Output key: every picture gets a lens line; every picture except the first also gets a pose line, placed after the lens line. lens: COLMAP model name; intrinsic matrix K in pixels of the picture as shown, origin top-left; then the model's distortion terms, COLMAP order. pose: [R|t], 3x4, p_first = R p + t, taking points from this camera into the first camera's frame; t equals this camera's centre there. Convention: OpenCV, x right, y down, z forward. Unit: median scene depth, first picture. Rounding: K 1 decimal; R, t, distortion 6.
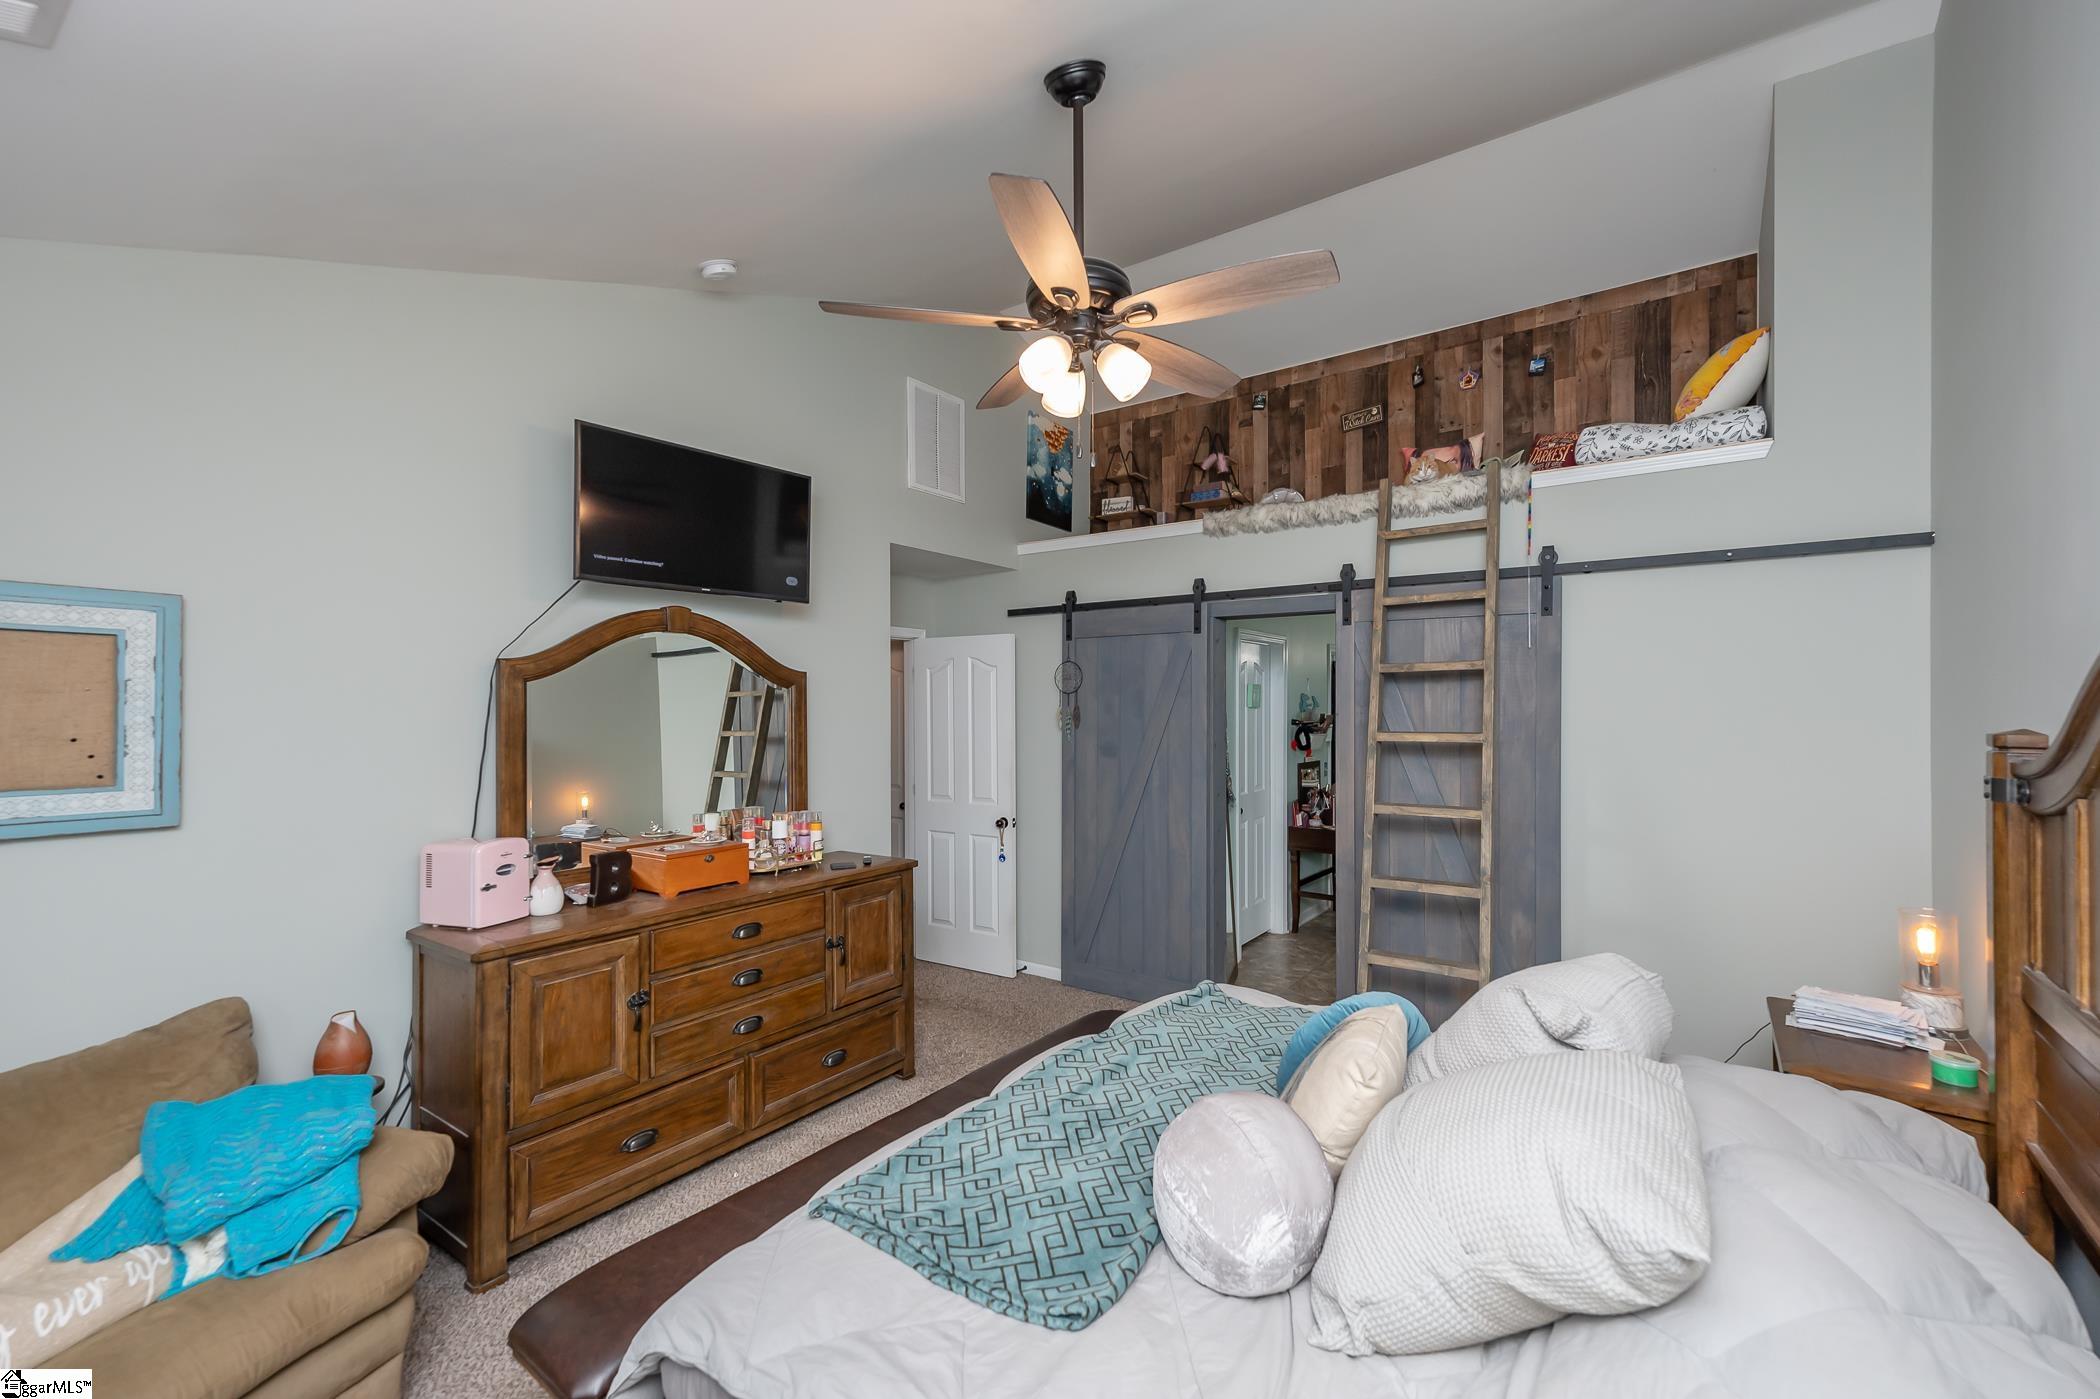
lens RADIAL K [[850.8, 0, 1041.4], [0, 850.8, 708.2], [0, 0, 1]] dist [-0.013052, 0.000117]
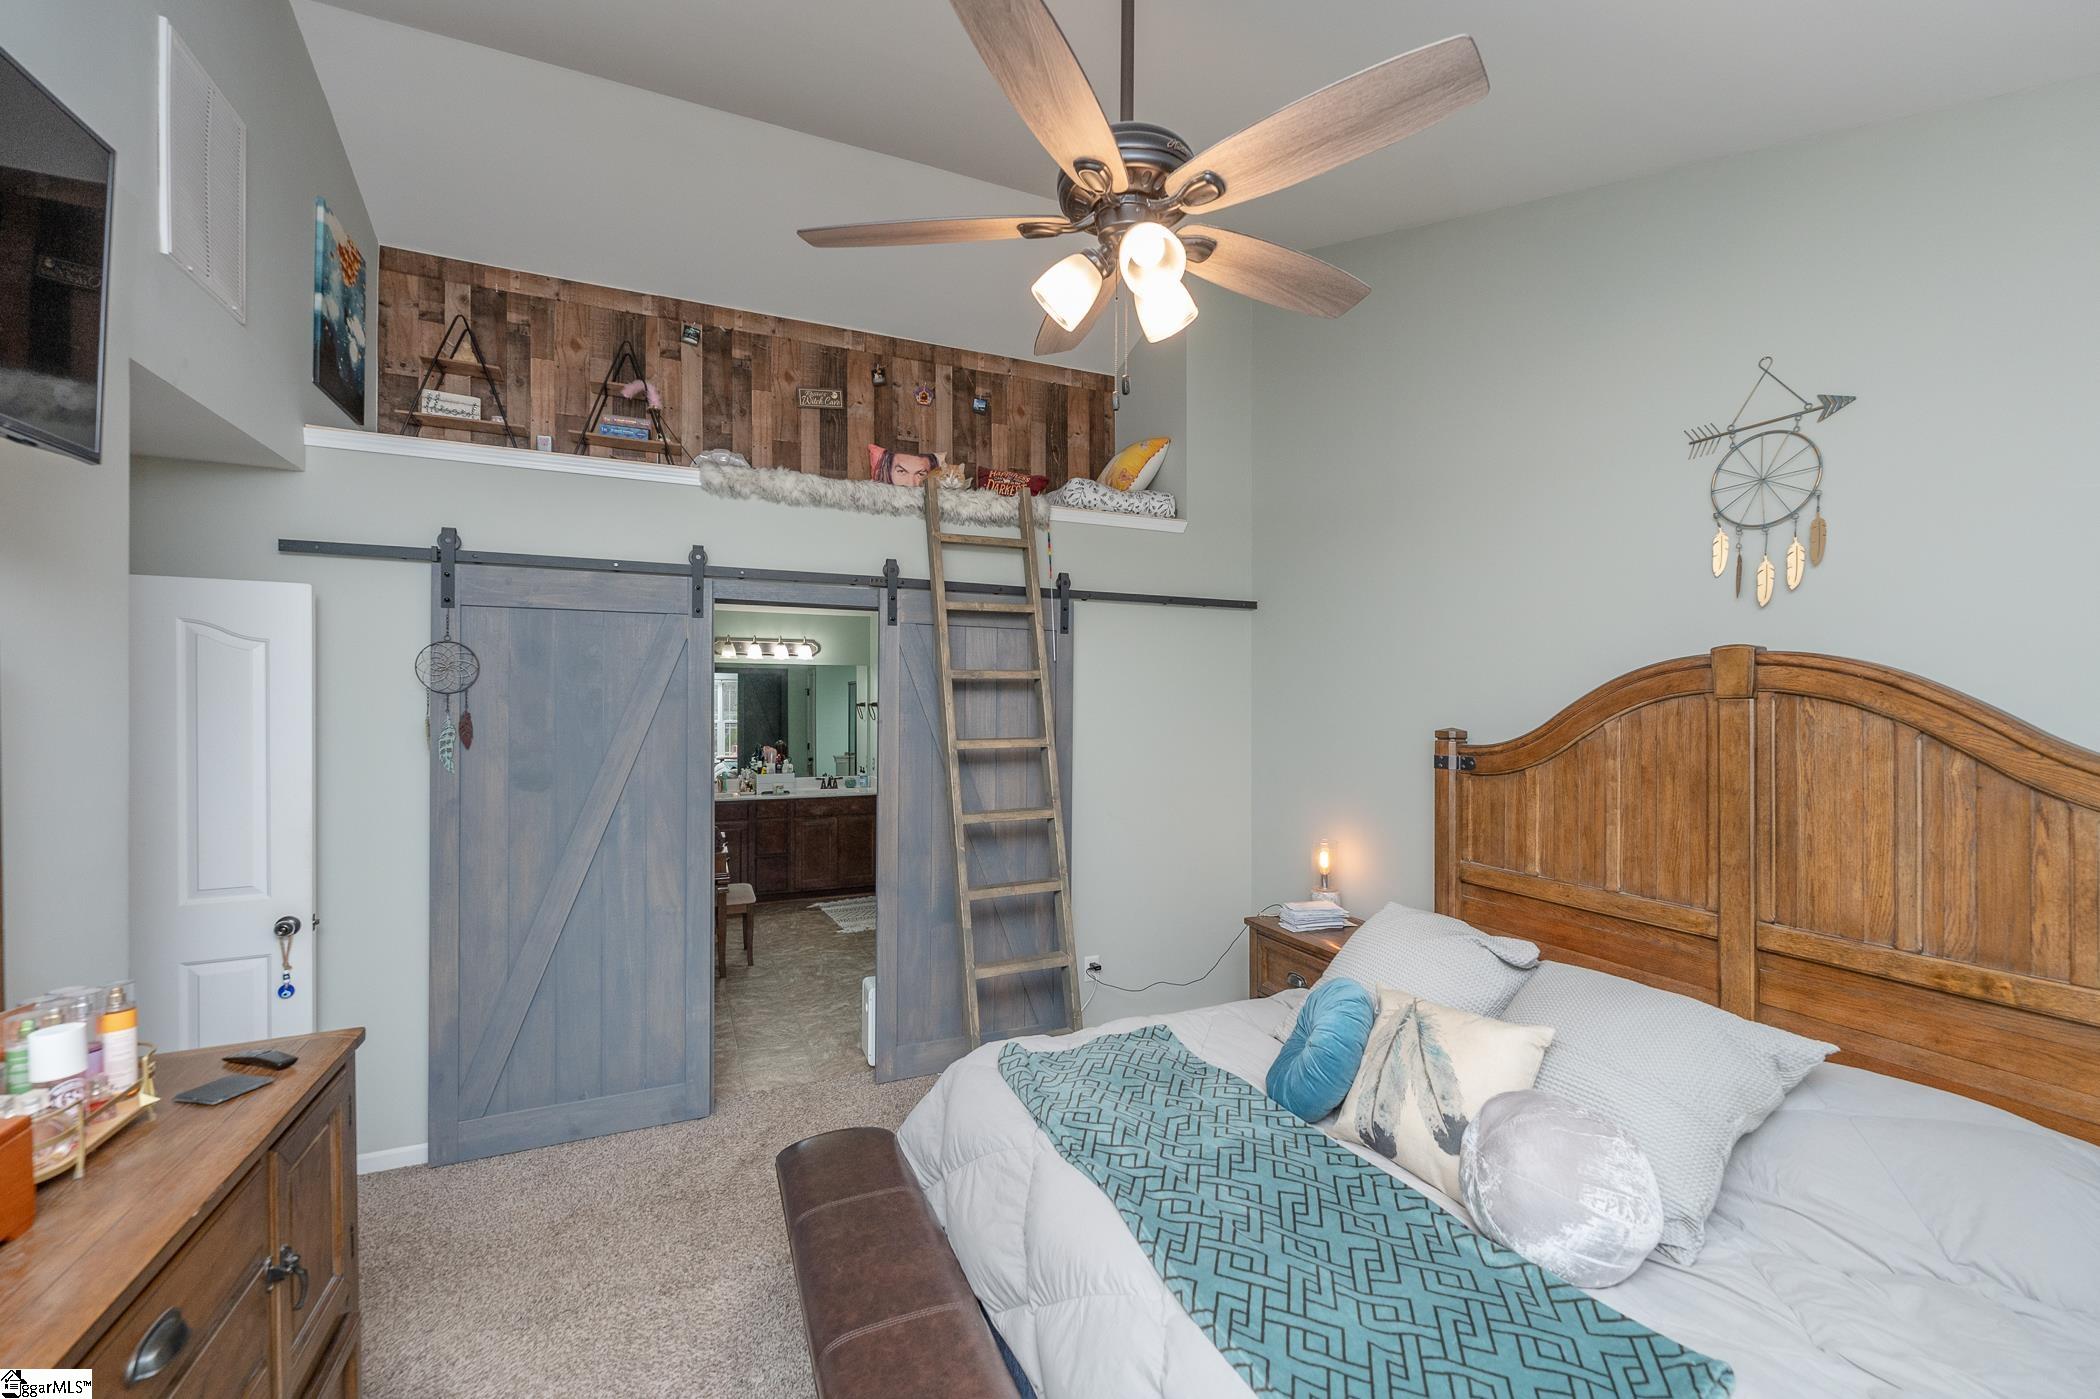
lens RADIAL K [[850.8, 0, 1045.5], [0, 850.8, 694.0], [0, 0, 1]] dist [-0.013052, 0.000117]
pose [[0.480377, 0.005769, 0.877043, -0.332971], [-0.002628, 0.999983, -0.005138, -0.016102], [-0.877058, 0.000164, 0.480384, 0.360403]]
